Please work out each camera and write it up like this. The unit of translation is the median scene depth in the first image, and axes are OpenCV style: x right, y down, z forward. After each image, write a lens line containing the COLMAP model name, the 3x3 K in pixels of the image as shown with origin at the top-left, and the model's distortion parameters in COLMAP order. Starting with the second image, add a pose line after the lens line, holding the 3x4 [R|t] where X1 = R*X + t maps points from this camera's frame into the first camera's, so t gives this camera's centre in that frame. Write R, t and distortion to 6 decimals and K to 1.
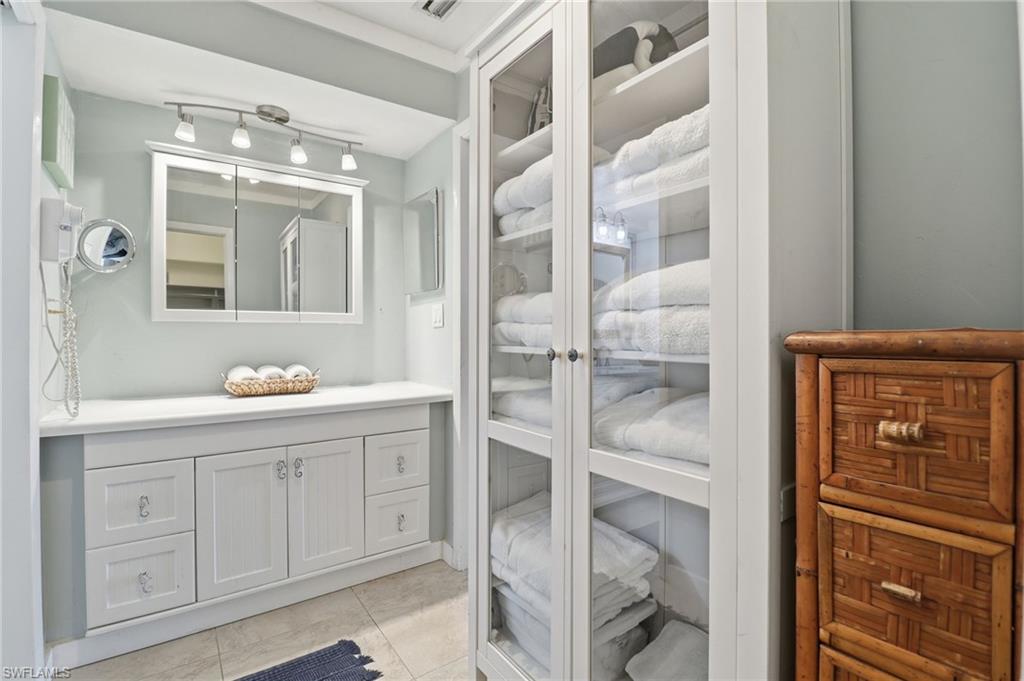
lens RADIAL K [[491.1, 0, 515.3], [0, 491.1, 333.9], [0, 0, 1]] dist [-0.002062, -0.000427]
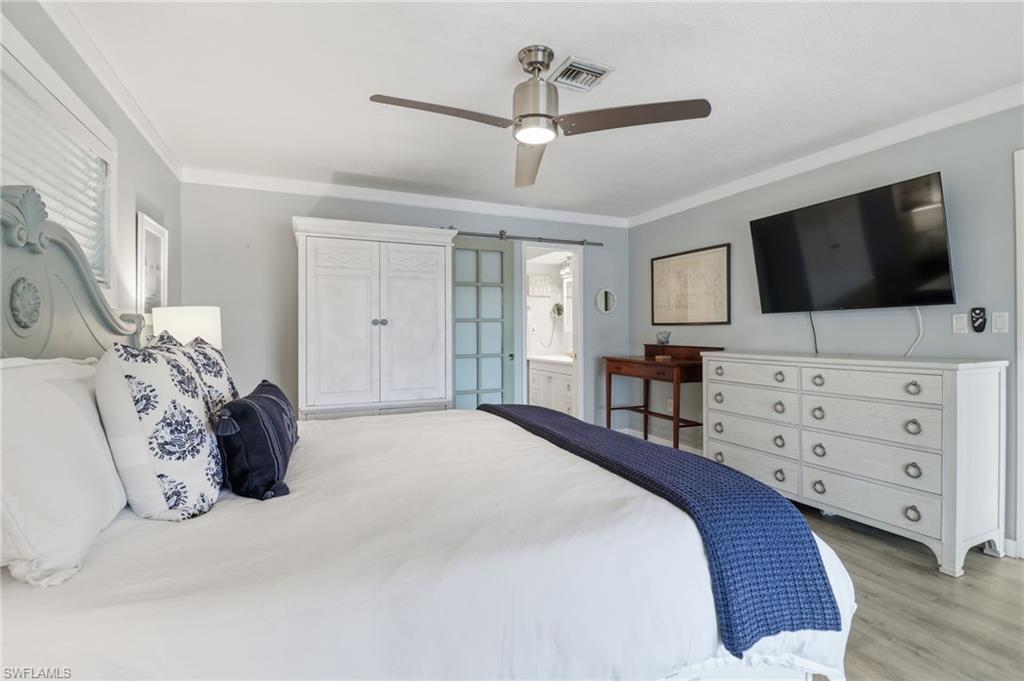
lens RADIAL K [[491.1, 0, 515.3], [0, 491.1, 333.9], [0, 0, 1]] dist [-0.002062, -0.000427]
pose [[-0.205575, 0.008160, -0.978607, 2.697961], [0.000720, 0.999966, 0.008187, -0.044702], [0.978641, 0.000978, -0.205574, 1.435531]]
